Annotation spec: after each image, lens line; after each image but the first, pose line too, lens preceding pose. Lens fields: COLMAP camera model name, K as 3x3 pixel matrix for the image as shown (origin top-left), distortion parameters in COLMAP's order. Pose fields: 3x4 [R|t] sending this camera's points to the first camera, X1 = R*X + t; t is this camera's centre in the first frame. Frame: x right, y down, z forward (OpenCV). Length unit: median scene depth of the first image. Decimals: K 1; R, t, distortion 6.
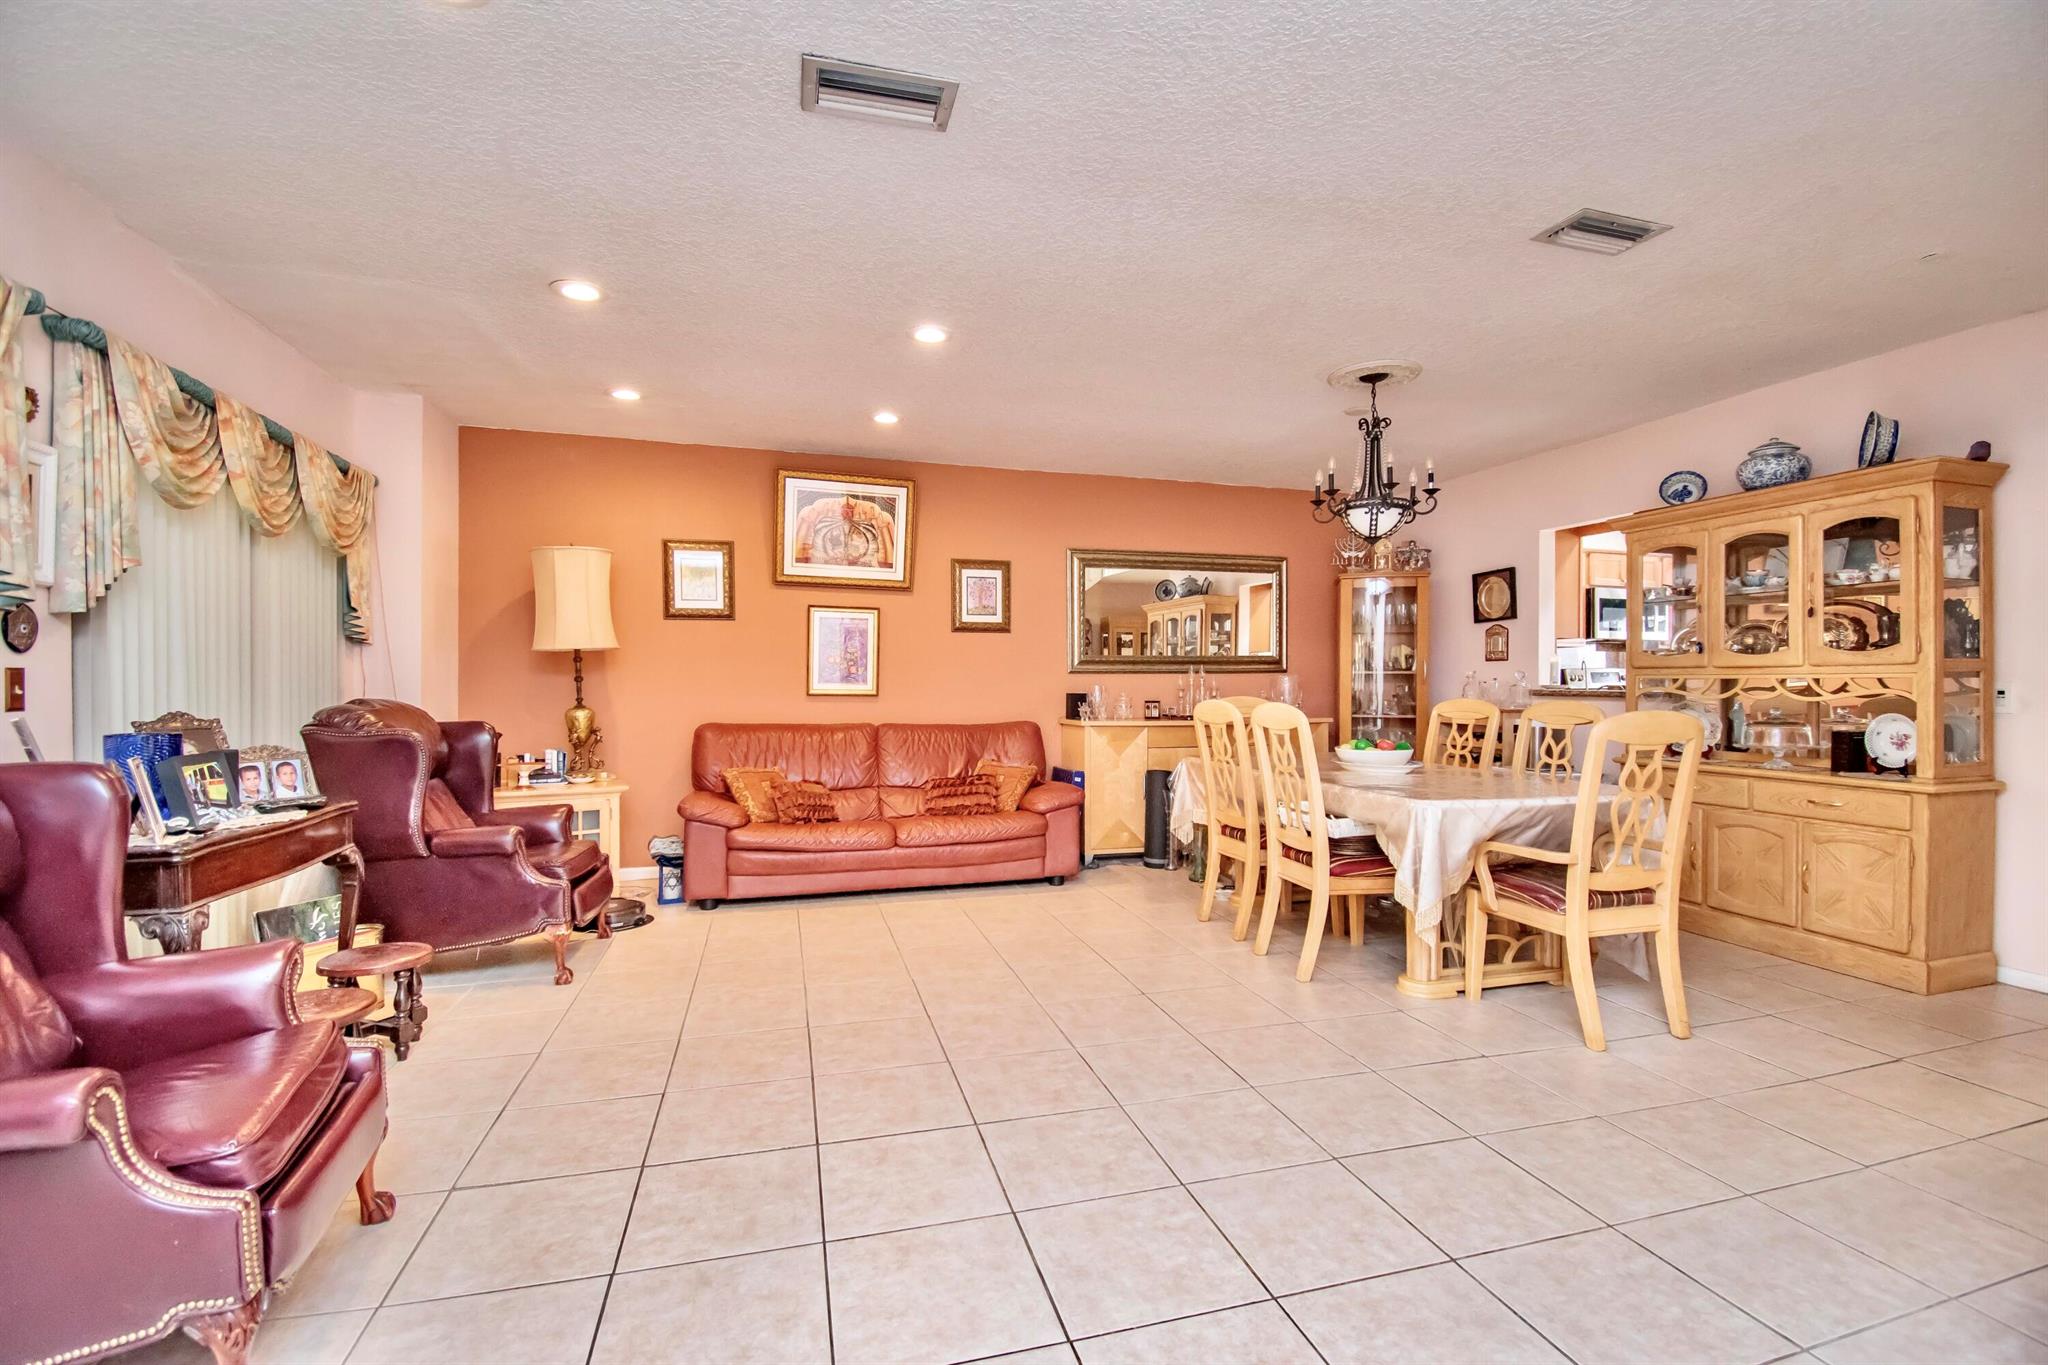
lens RADIAL K [[893.1, 0, 1037.8], [0, 893.1, 689.1], [0, 0, 1]] dist [0.014856, -0.021484]
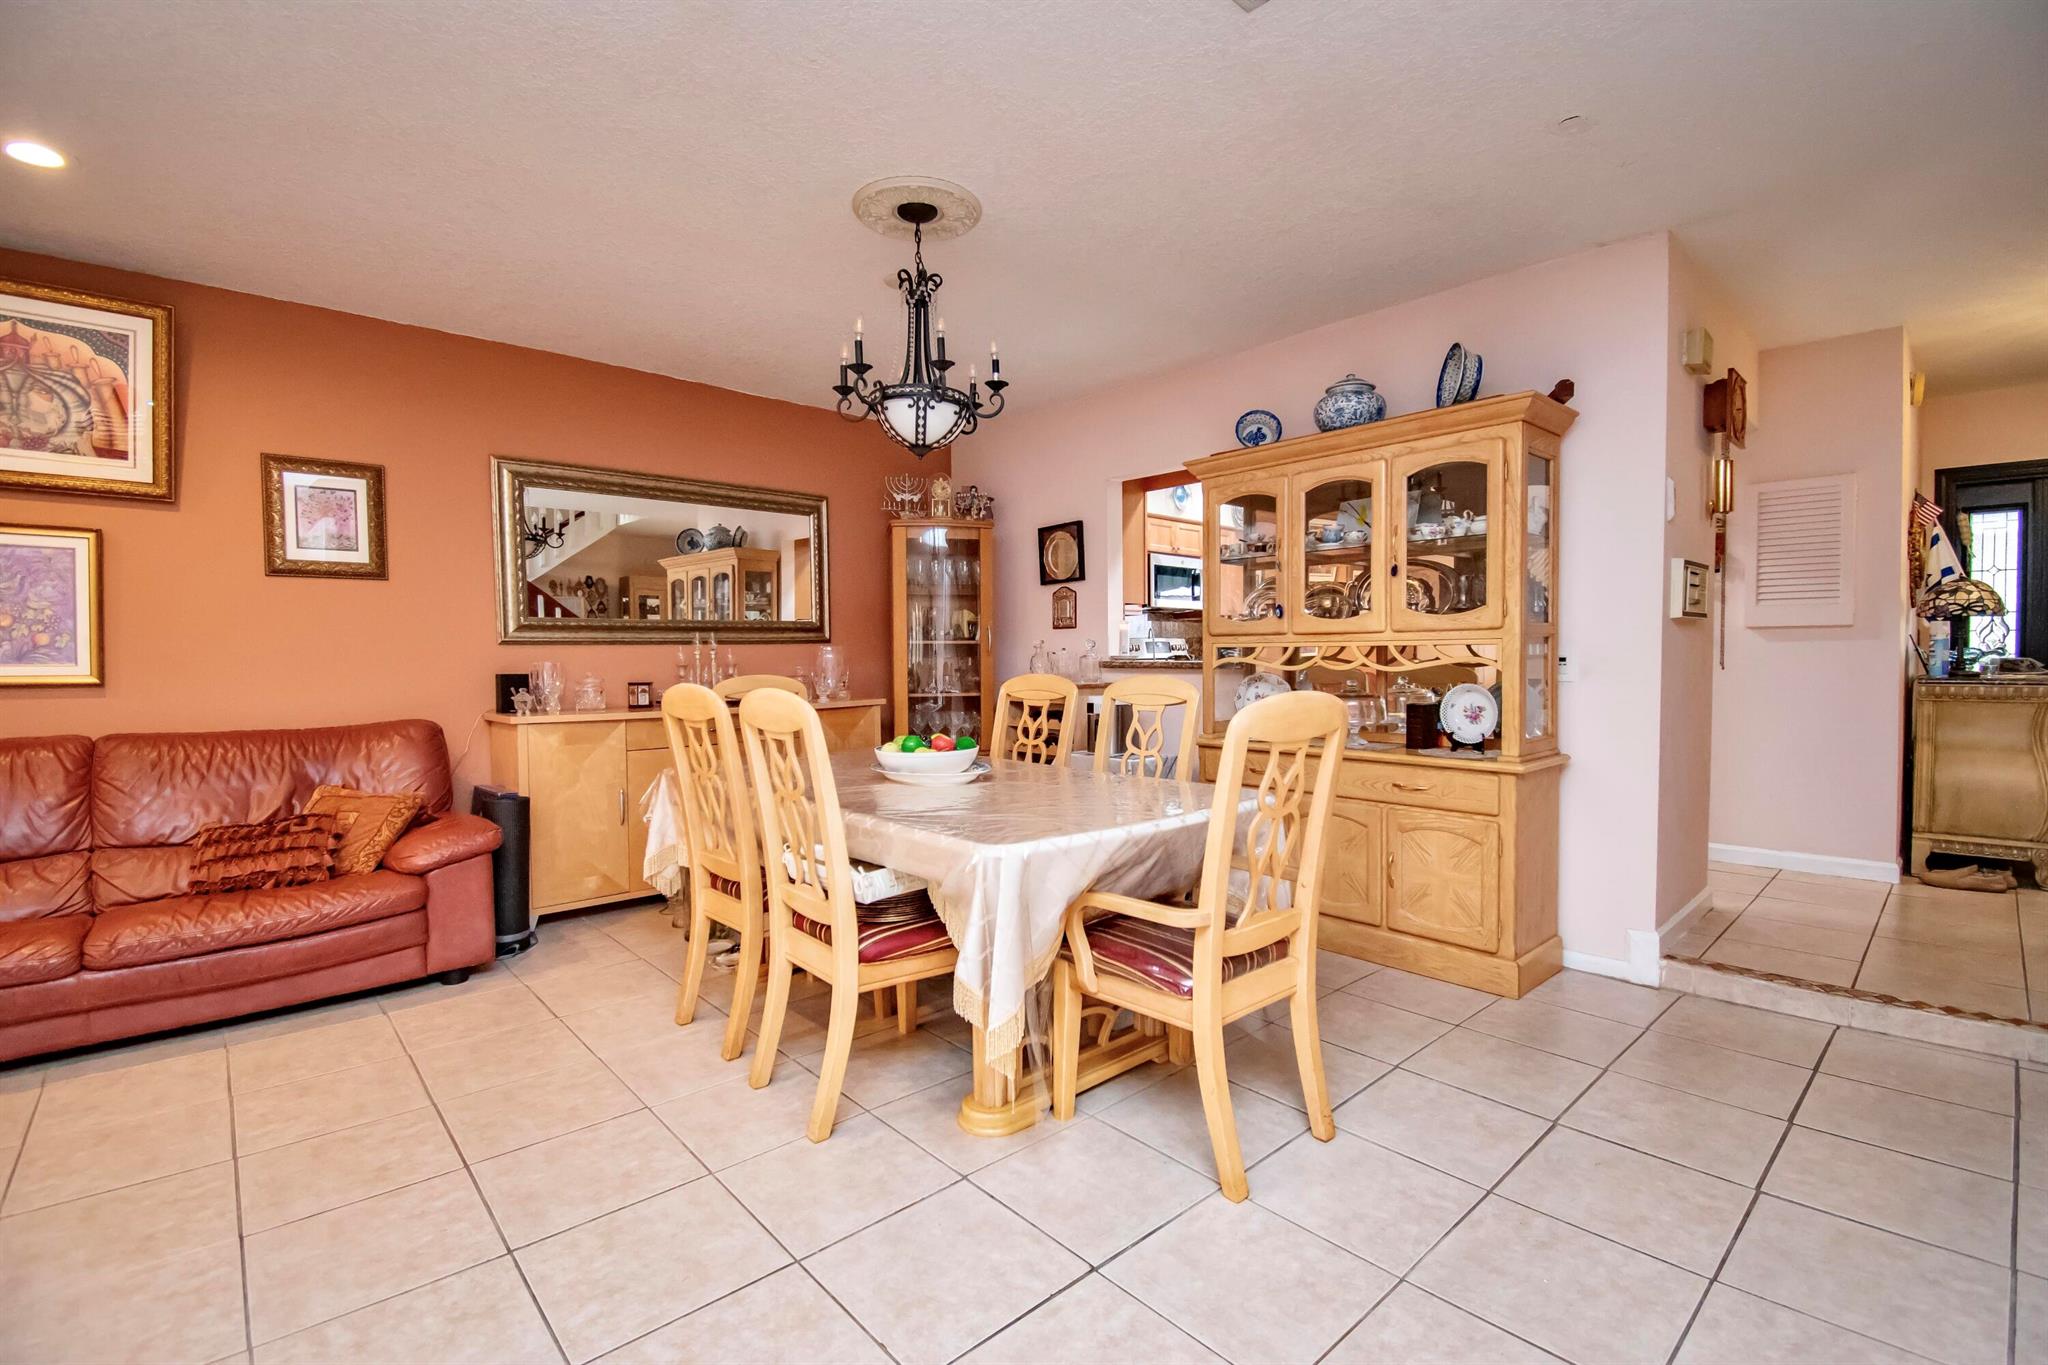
lens RADIAL K [[893.1, 0, 1037.8], [0, 893.1, 689.1], [0, 0, 1]] dist [0.014856, -0.021484]
pose [[0.893663, -0.025511, 0.448013, 0.138789], [0.011874, 0.999377, 0.033221, -0.002275], [-0.448582, -0.024368, 0.893409, 0.331575]]
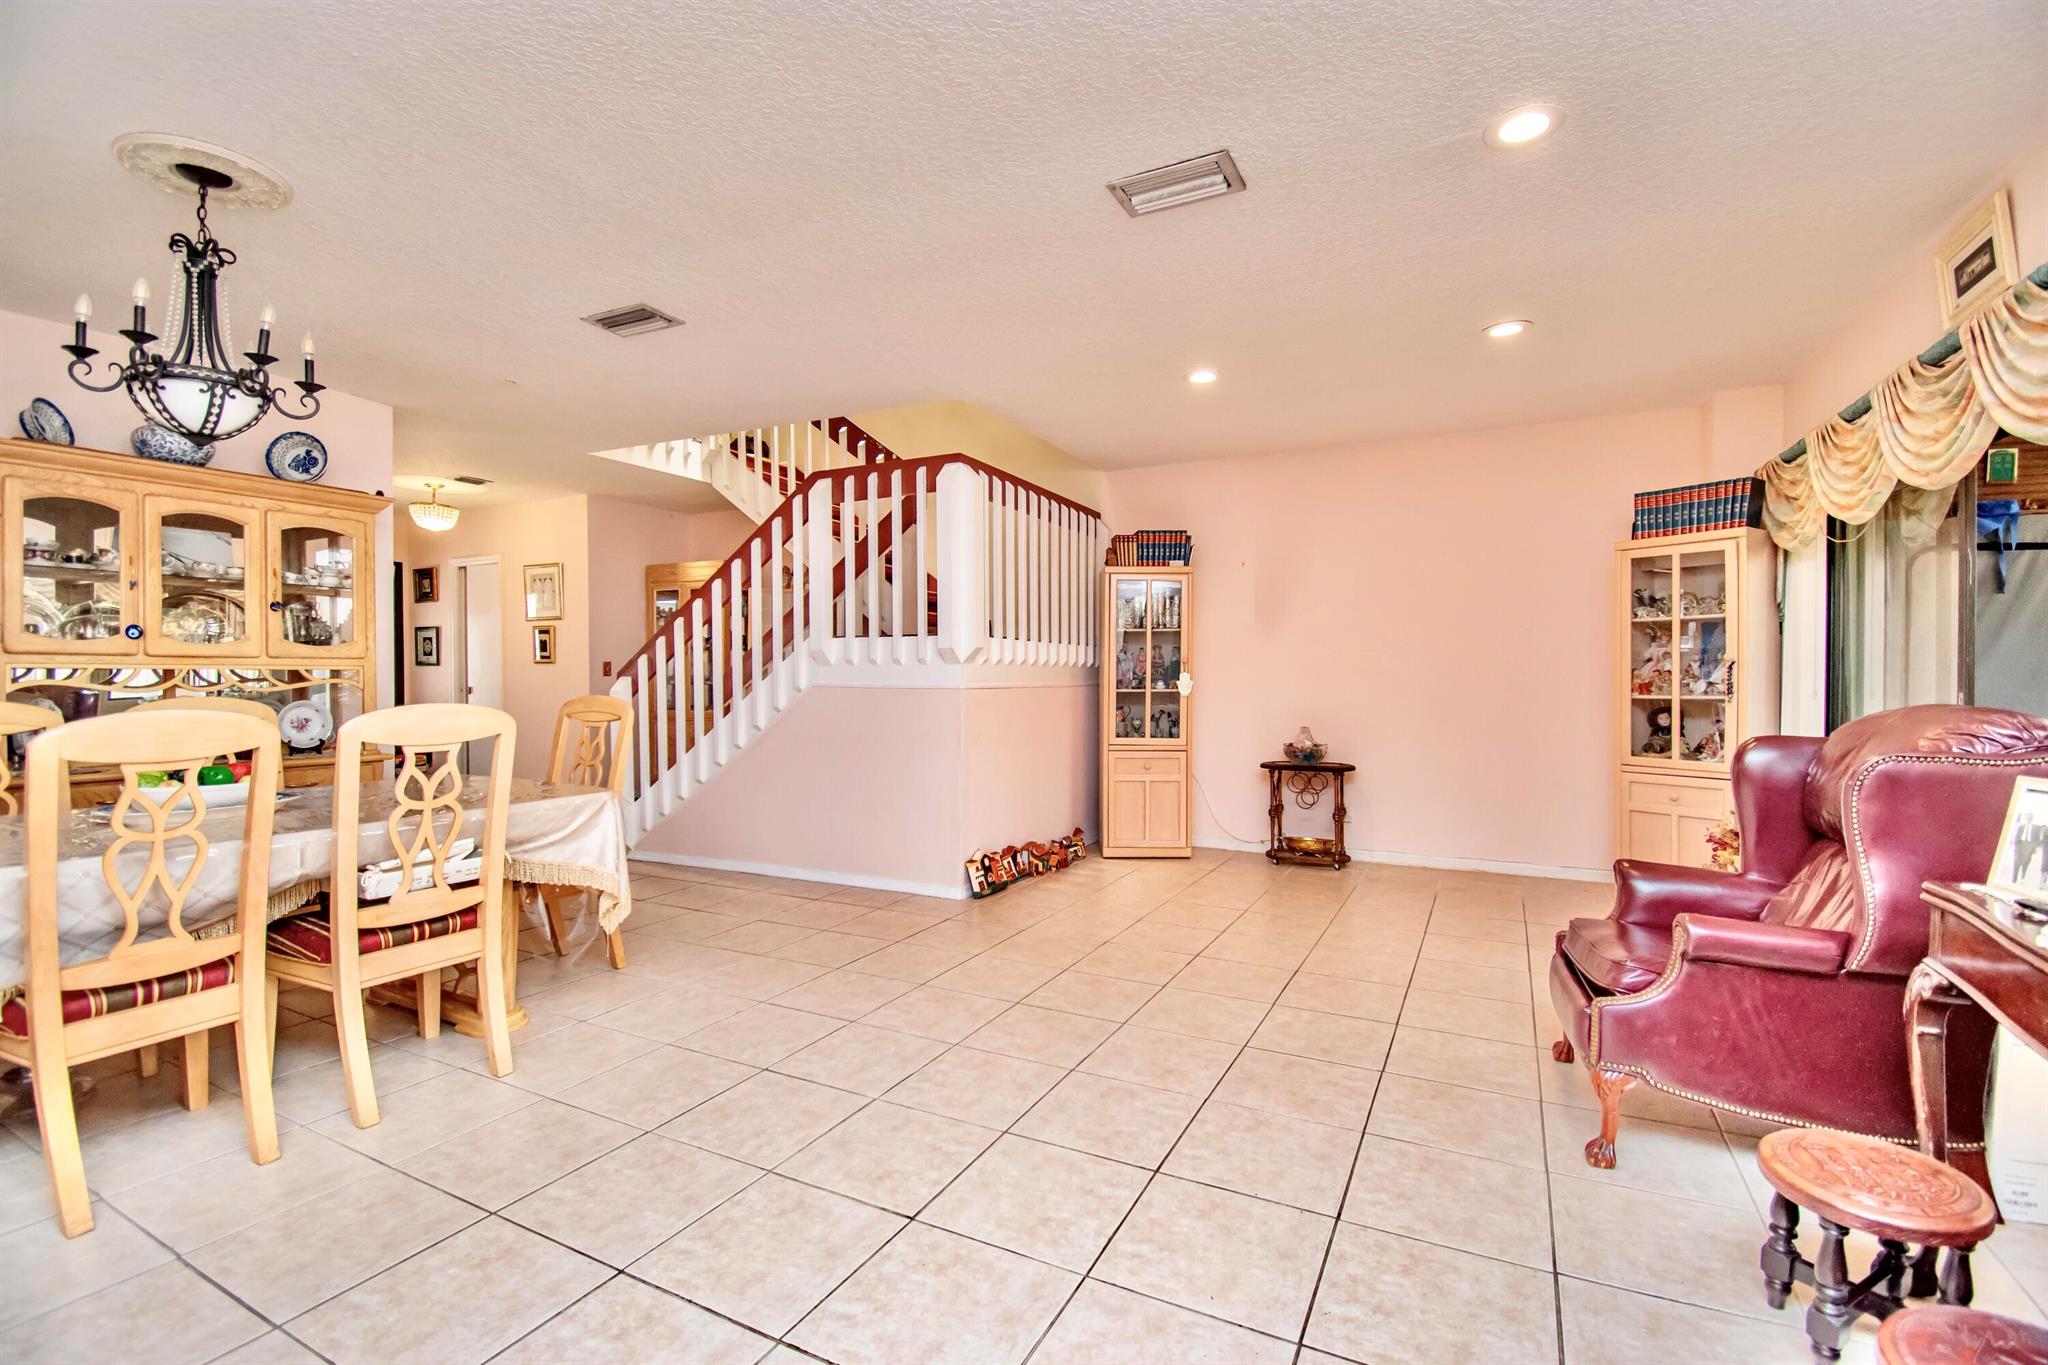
lens RADIAL K [[924.7, 0, 1025.2], [0, 924.7, 671.7], [0, 0, 1]] dist [0.022920, -0.024678]
pose [[-0.726117, -0.001776, 0.687569, -0.470584], [0.001790, 0.999988, 0.004473, -0.009700], [-0.687569, 0.004478, -0.726105, 1.075869]]
